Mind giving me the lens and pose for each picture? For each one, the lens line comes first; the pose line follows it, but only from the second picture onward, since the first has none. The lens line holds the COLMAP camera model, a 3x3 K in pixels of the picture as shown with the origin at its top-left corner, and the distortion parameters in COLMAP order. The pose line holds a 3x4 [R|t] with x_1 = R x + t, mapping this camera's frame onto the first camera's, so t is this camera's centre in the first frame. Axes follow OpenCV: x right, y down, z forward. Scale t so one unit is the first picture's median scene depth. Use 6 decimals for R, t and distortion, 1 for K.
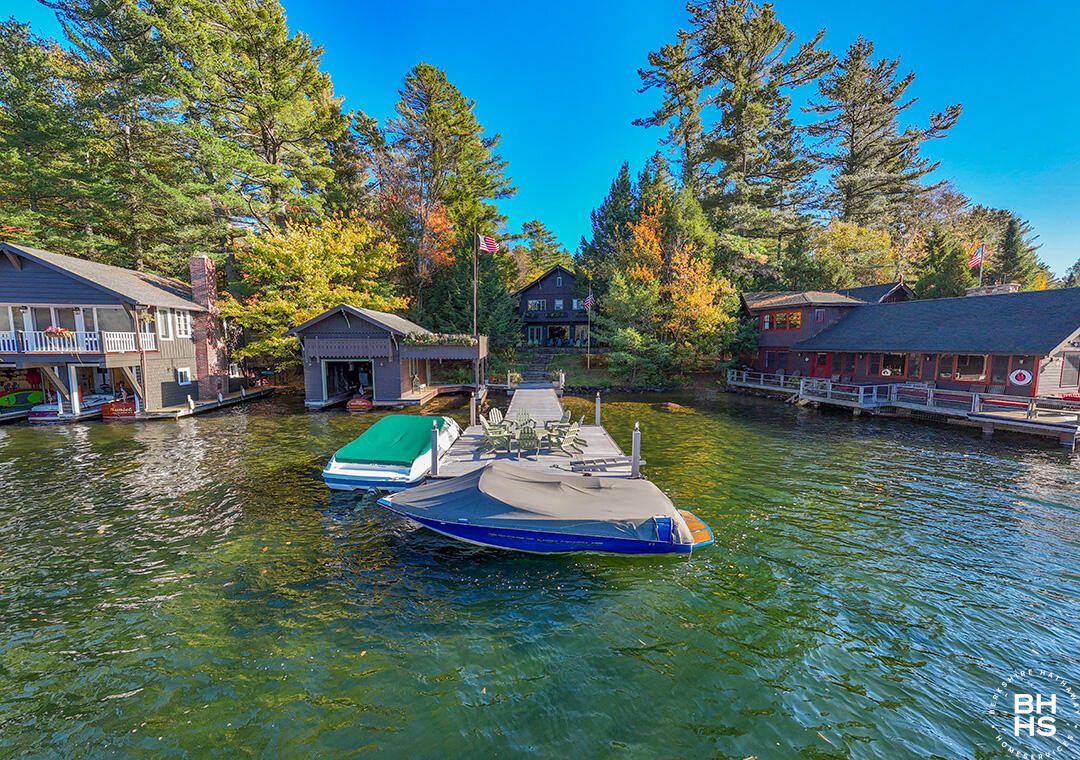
lens RADIAL K [[420.1, 0, 529.3], [0, 420.1, 394.6], [0, 0, 1]] dist [0.015208, 0.000032]
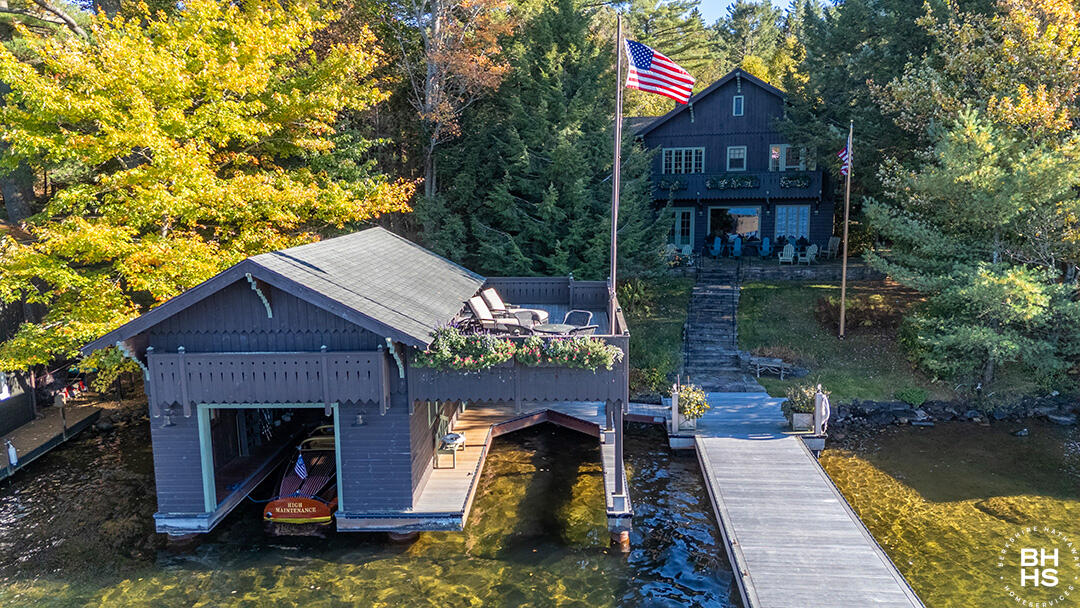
lens RADIAL K [[782.0, 0, 538.6], [0, 782.0, 306.9], [0, 0, 1]] dist [0.084058, -0.079408]
pose [[0.996636, -0.000652, -0.081959, -0.120456], [0.003312, 0.999472, 0.032319, -0.158890], [0.081894, -0.032482, 0.996112, 0.299082]]
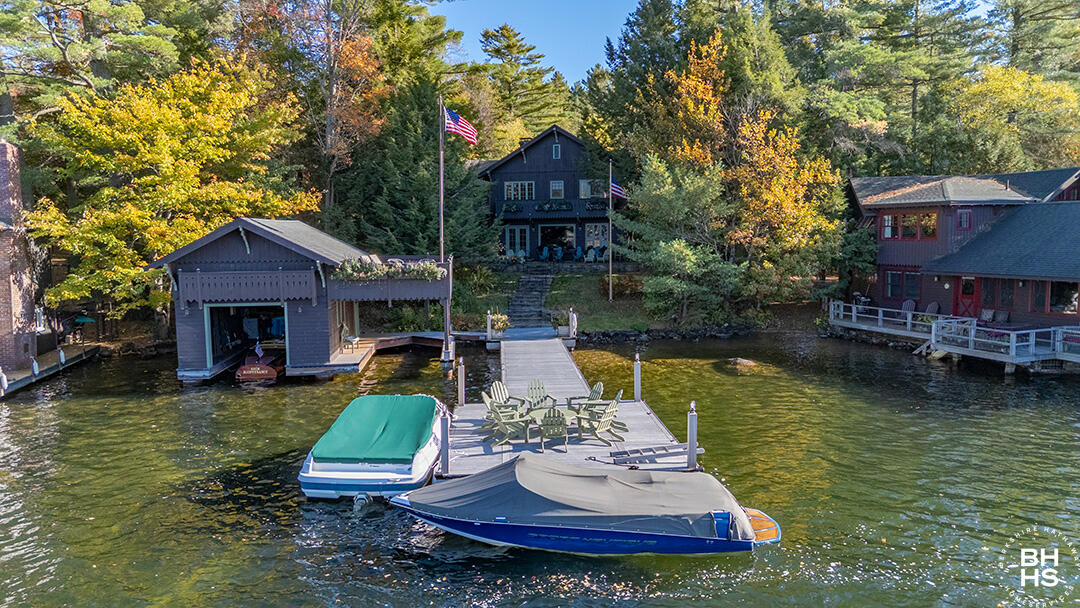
lens RADIAL K [[782.0, 0, 538.6], [0, 782.0, 306.9], [0, 0, 1]] dist [0.084058, -0.079408]
pose [[0.997921, -0.018201, 0.061825, -0.049204], [0.019995, 0.999393, -0.028537, -0.029586], [-0.061268, 0.029714, 0.997679, -0.188708]]
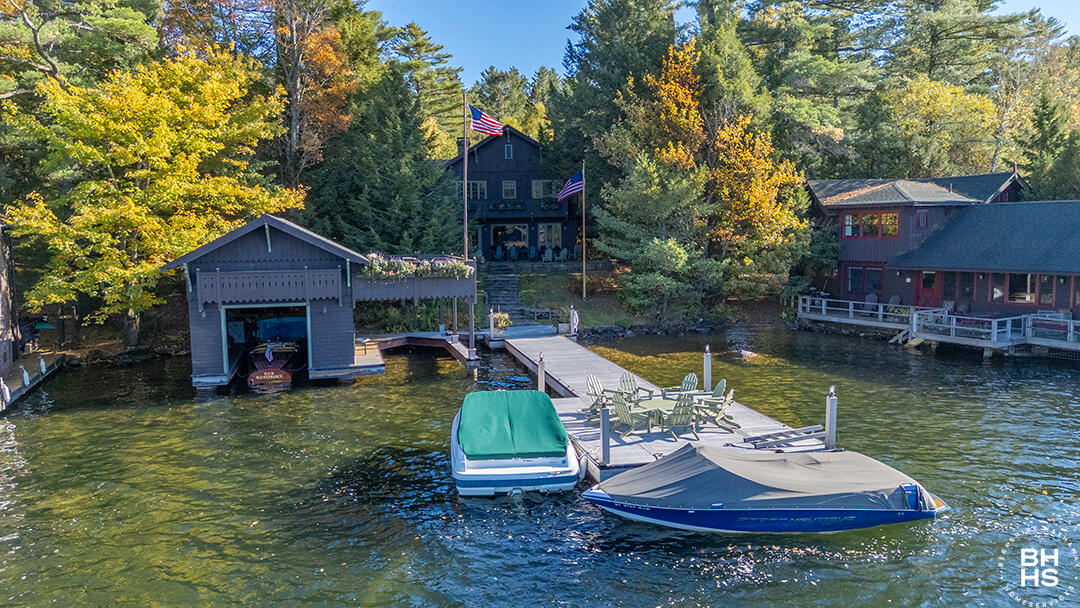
lens RADIAL K [[782.0, 0, 538.6], [0, 782.0, 306.9], [0, 0, 1]] dist [0.084058, -0.079408]
pose [[0.975506, -0.033171, 0.217458, -0.247369], [0.039884, 0.998852, -0.026551, -0.028452], [-0.216327, 0.034574, 0.975709, -0.168604]]
